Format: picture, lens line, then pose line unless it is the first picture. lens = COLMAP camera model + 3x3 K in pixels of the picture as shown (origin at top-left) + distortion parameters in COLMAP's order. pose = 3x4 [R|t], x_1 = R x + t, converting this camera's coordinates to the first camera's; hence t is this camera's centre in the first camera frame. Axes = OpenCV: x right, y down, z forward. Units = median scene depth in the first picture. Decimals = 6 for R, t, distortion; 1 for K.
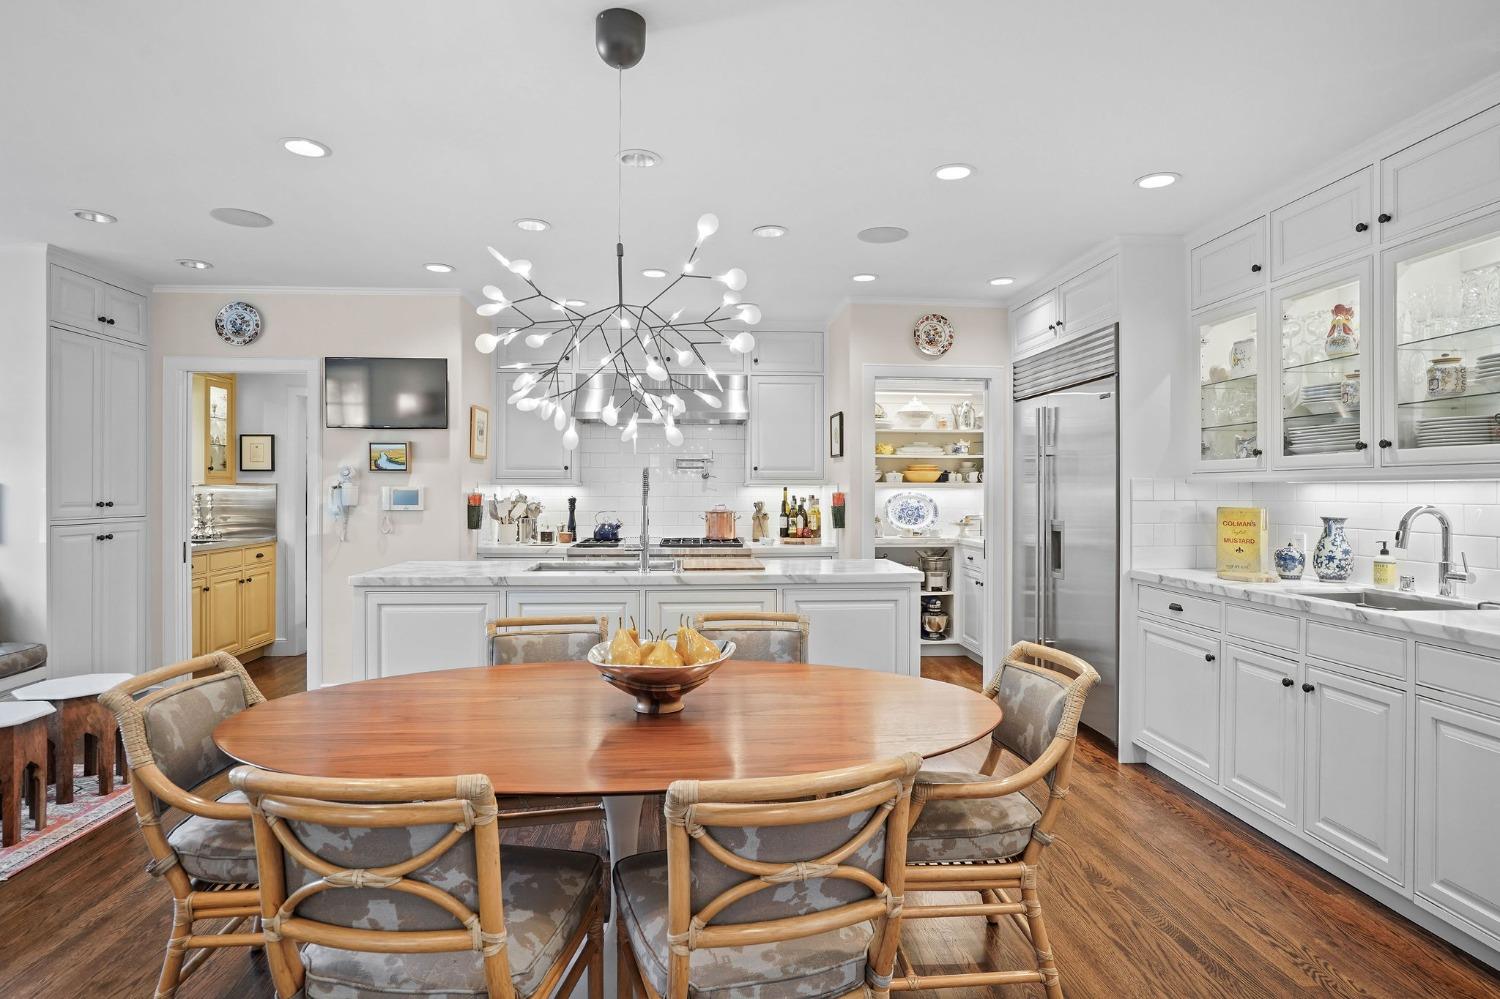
lens RADIAL K [[780.1, 0, 748.0], [0, 780.1, 493.5], [0, 0, 1]] dist [-0.016829, 0.001163]
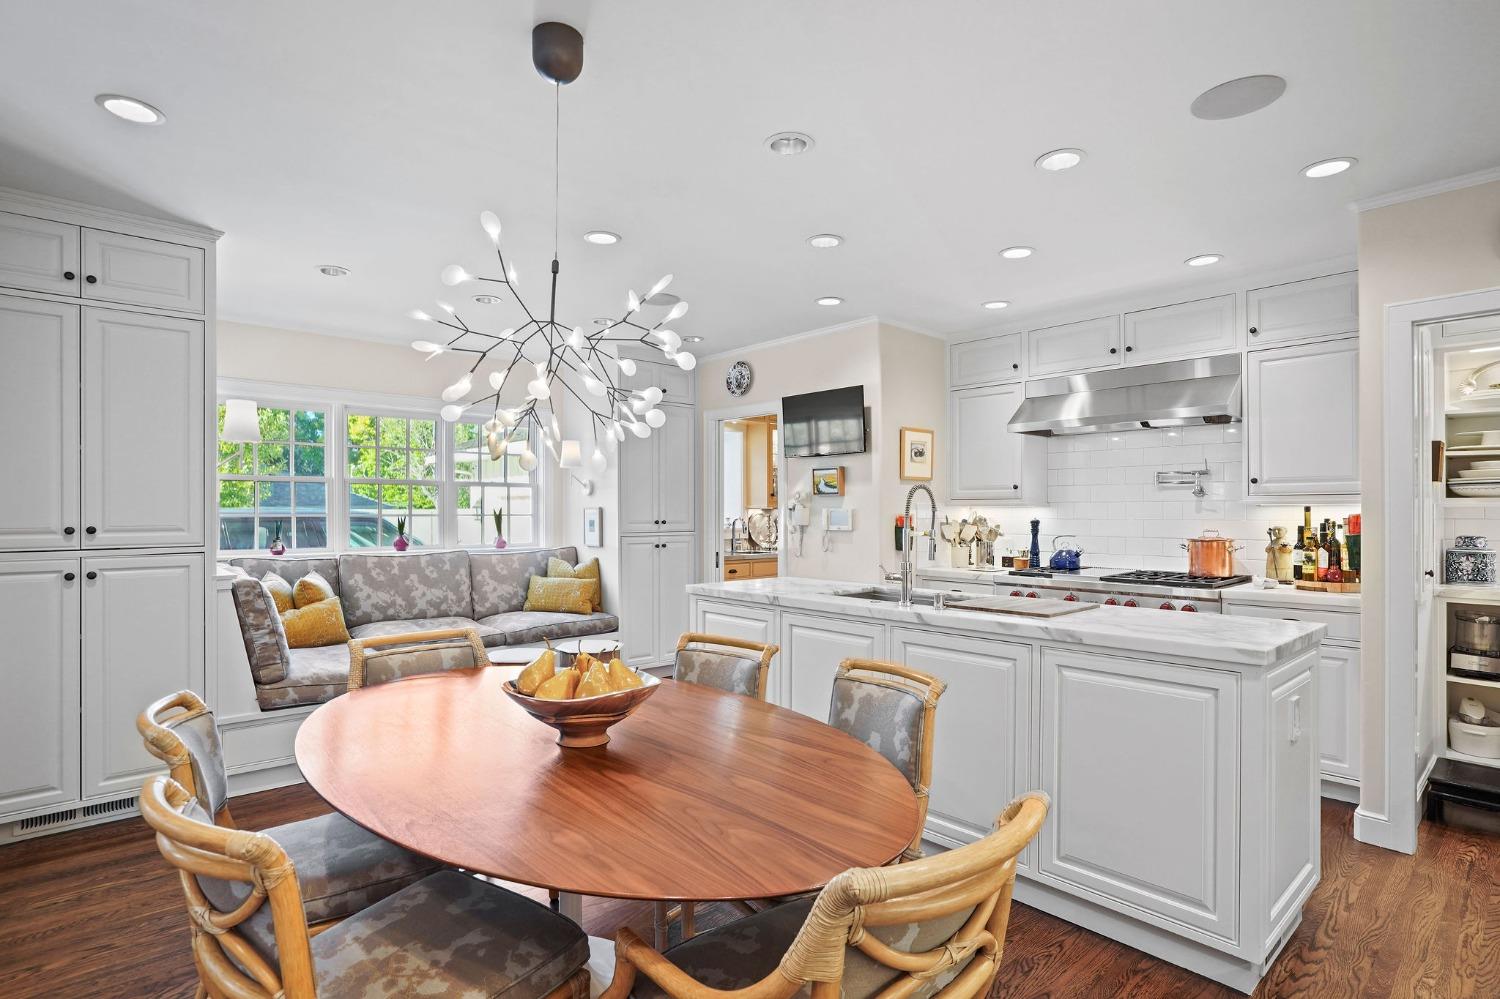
lens RADIAL K [[757.7, 0, 750.1], [0, 757.7, 510.8], [0, 0, 1]] dist [-0.044098, 0.001742]
pose [[0.613437, -0.003358, -0.789736, 0.268584], [-0.002499, 0.999978, -0.006193, 0.001082], [0.789739, 0.005772, 0.613415, 0.220714]]
